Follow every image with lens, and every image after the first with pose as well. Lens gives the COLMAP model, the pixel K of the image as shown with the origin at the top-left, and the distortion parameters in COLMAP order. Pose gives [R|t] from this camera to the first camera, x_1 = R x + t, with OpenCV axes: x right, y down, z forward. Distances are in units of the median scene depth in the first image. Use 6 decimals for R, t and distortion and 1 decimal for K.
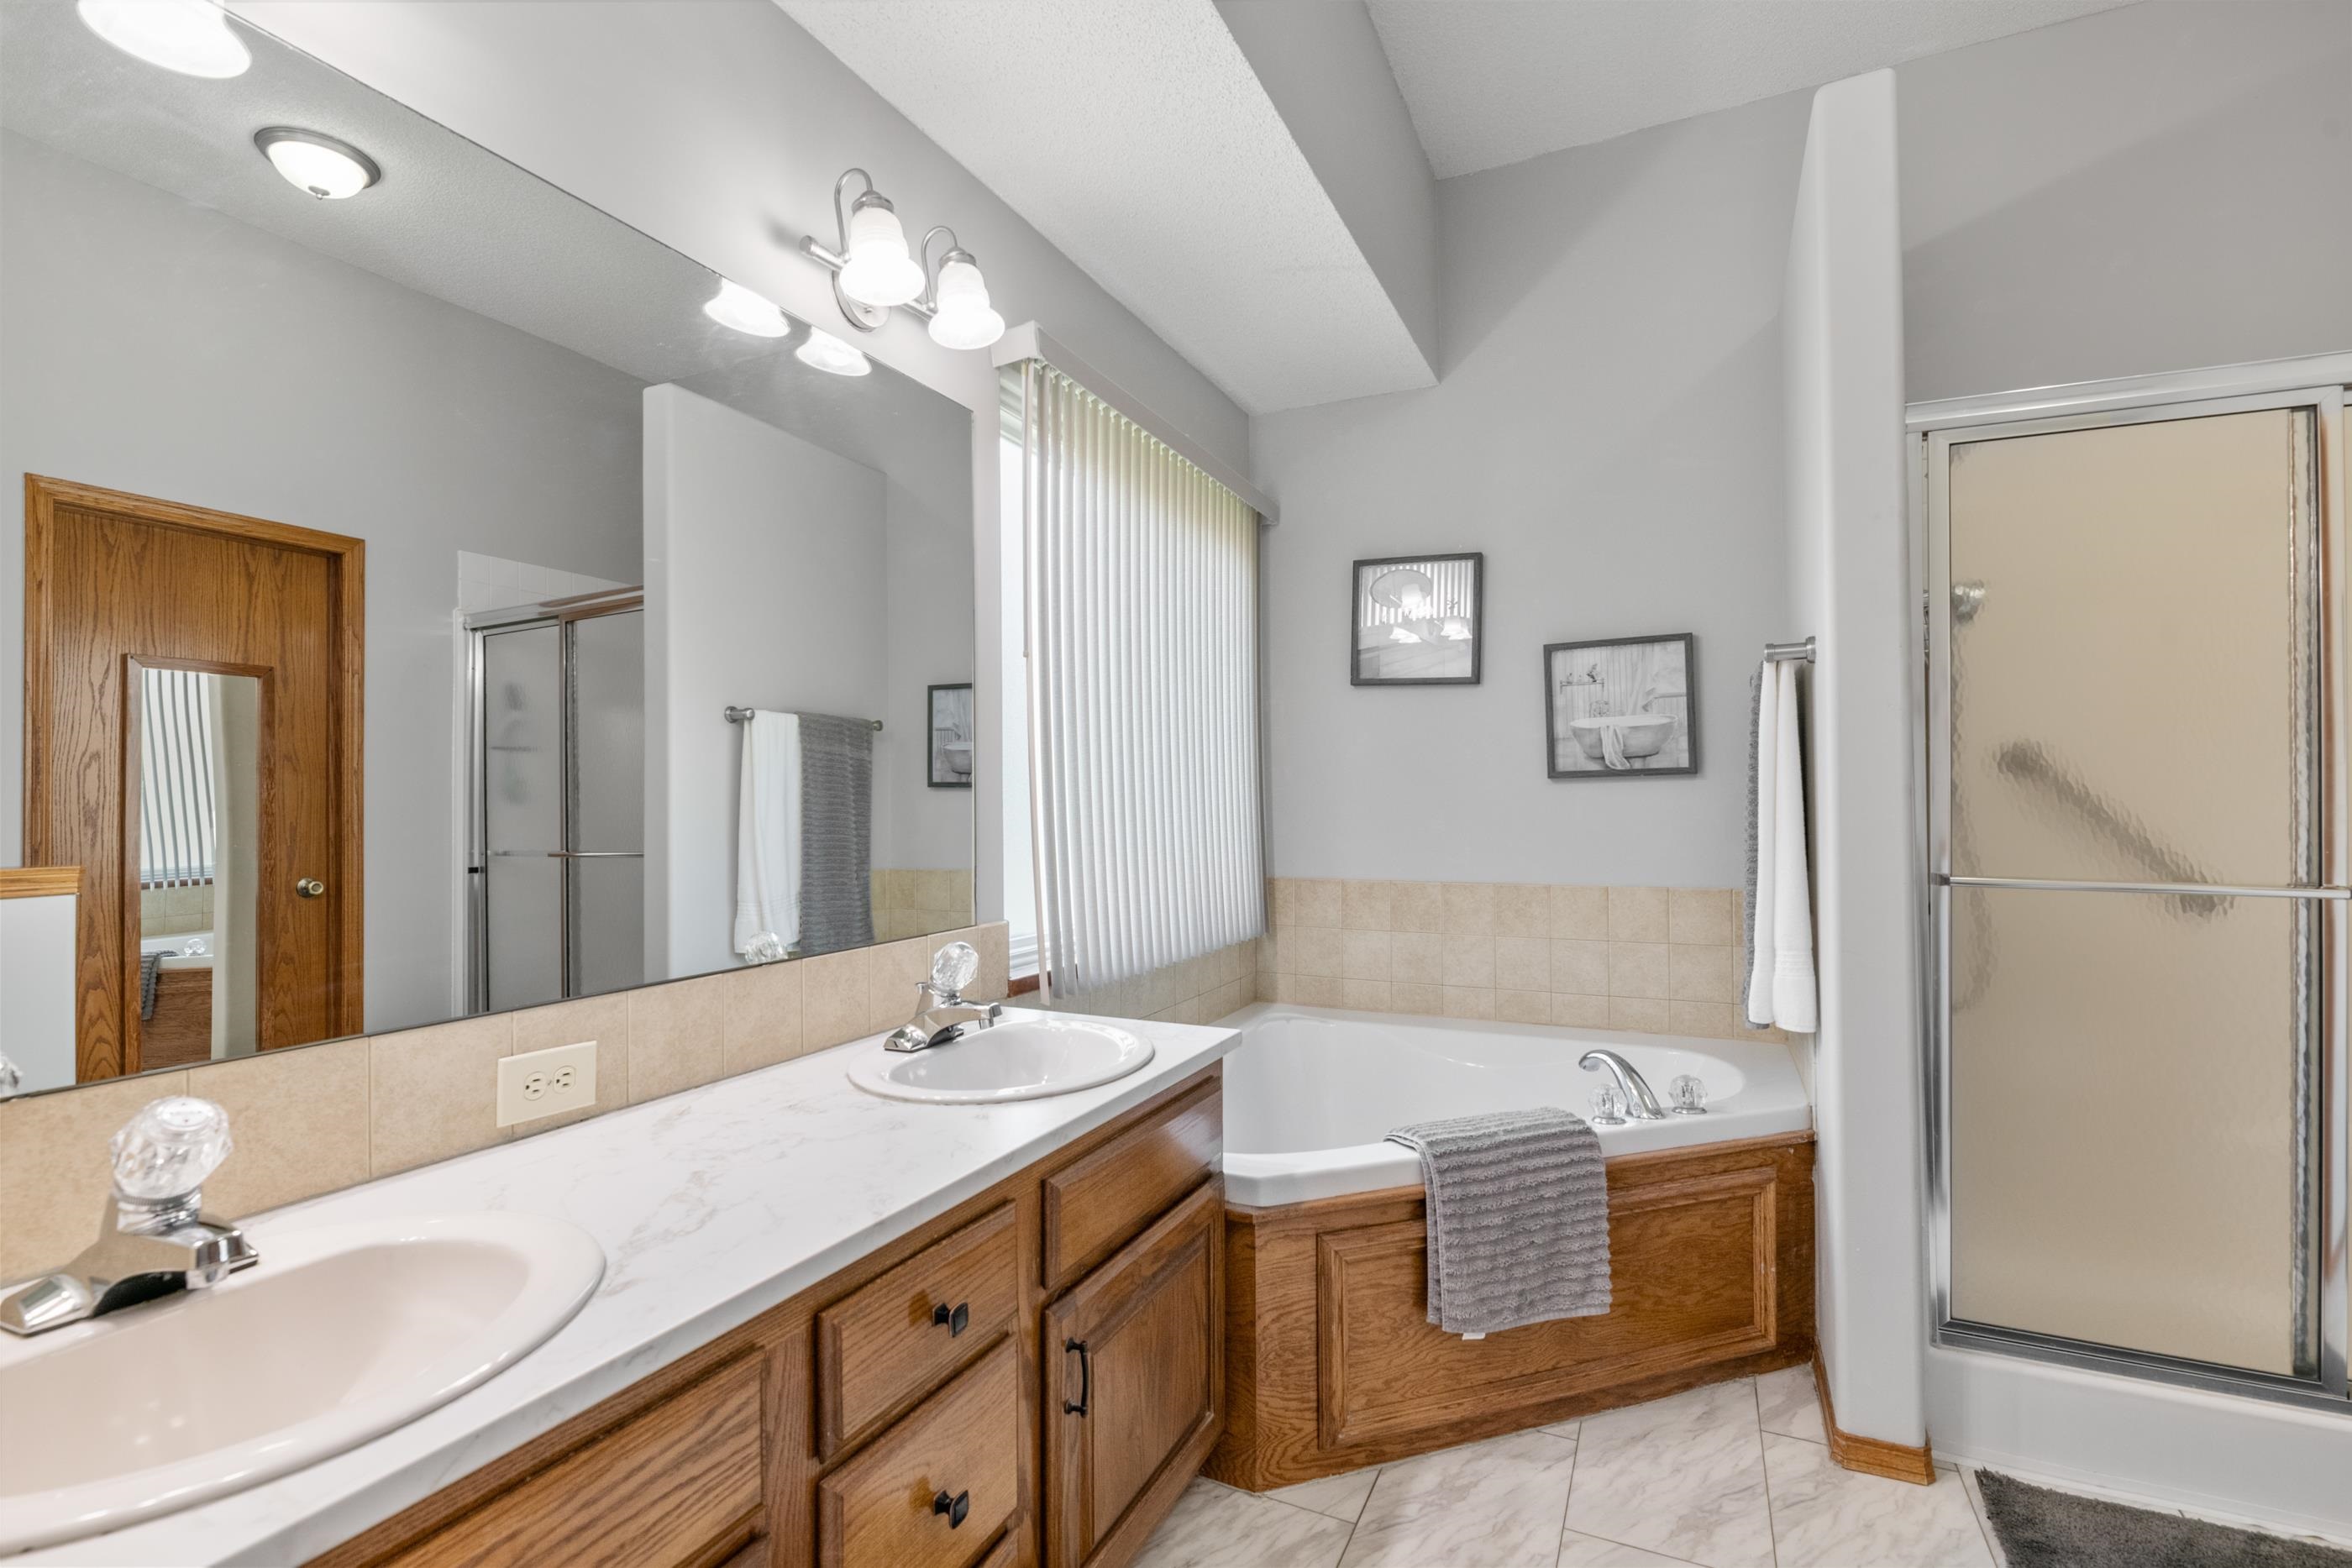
lens RADIAL K [[1061.6, 0, 1171.5], [0, 1061.6, 813.3], [0, 0, 1]] dist [-0.001786, -0.005670]
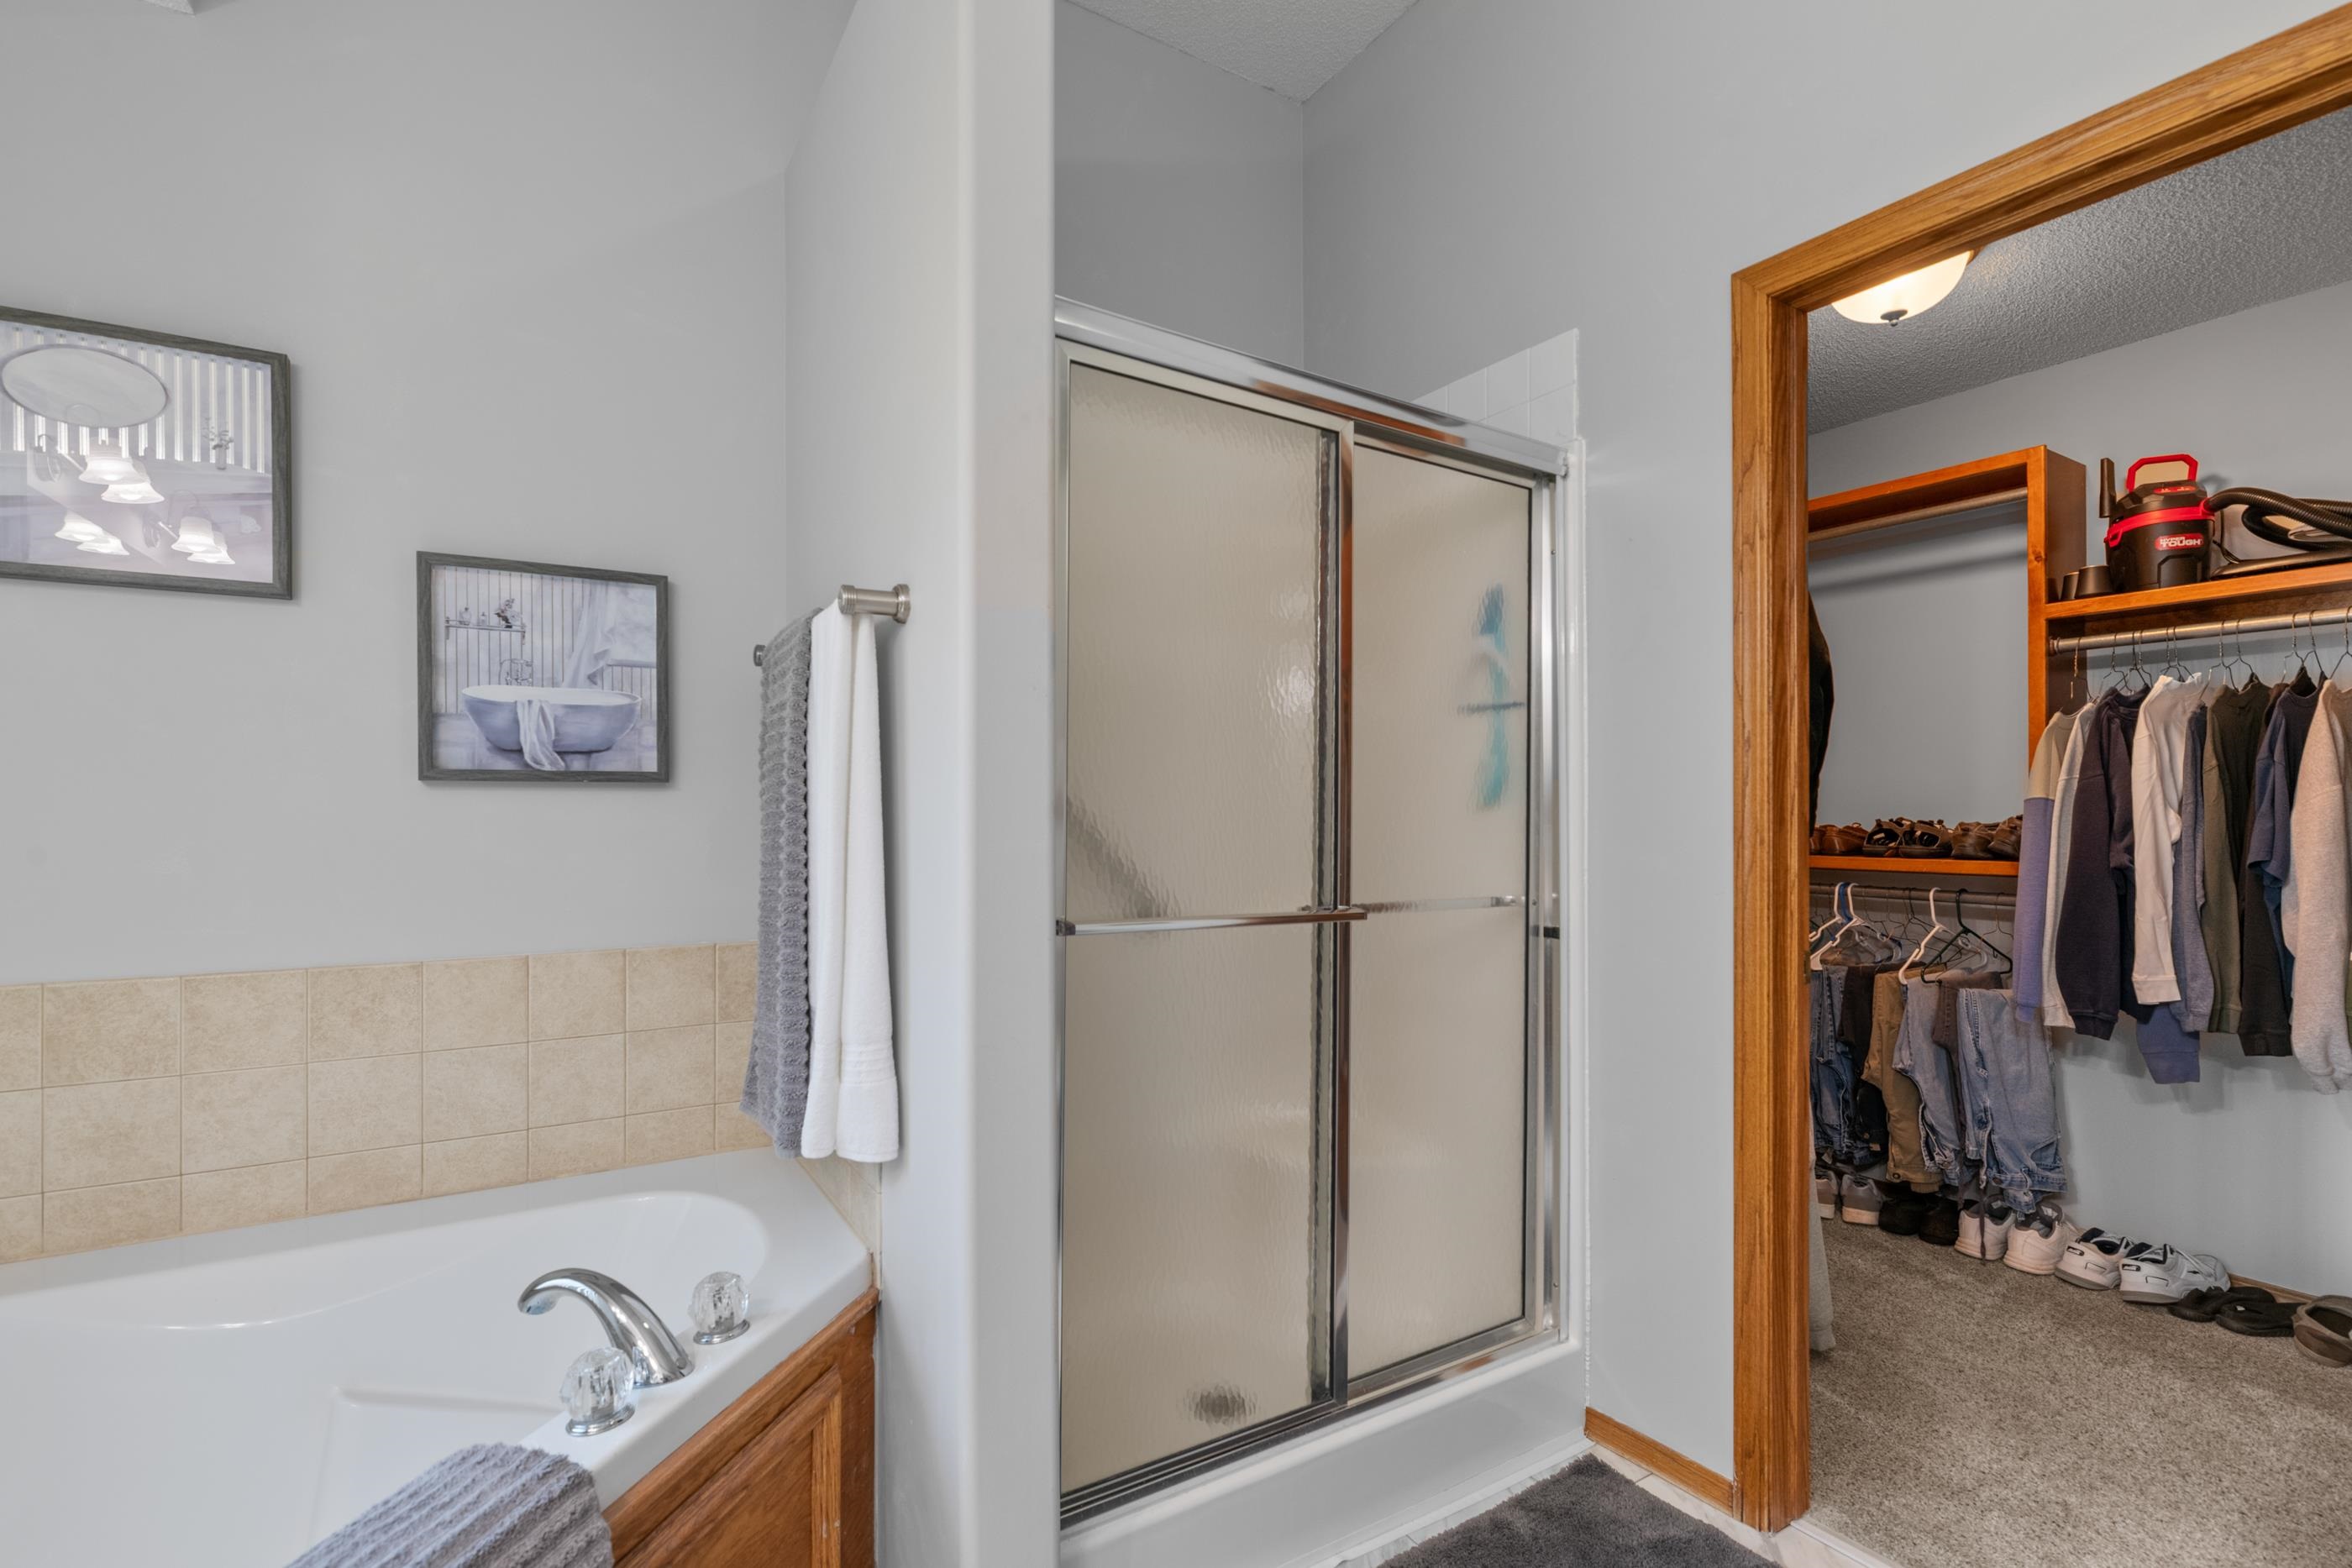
lens RADIAL K [[1061.6, 0, 1171.5], [0, 1061.6, 813.3], [0, 0, 1]] dist [-0.001786, -0.005670]
pose [[0.530377, 0.014742, 0.847634, 0.080810], [0.000914, 0.999838, -0.017961, -0.003768], [-0.847761, 0.010301, 0.530278, 0.347613]]
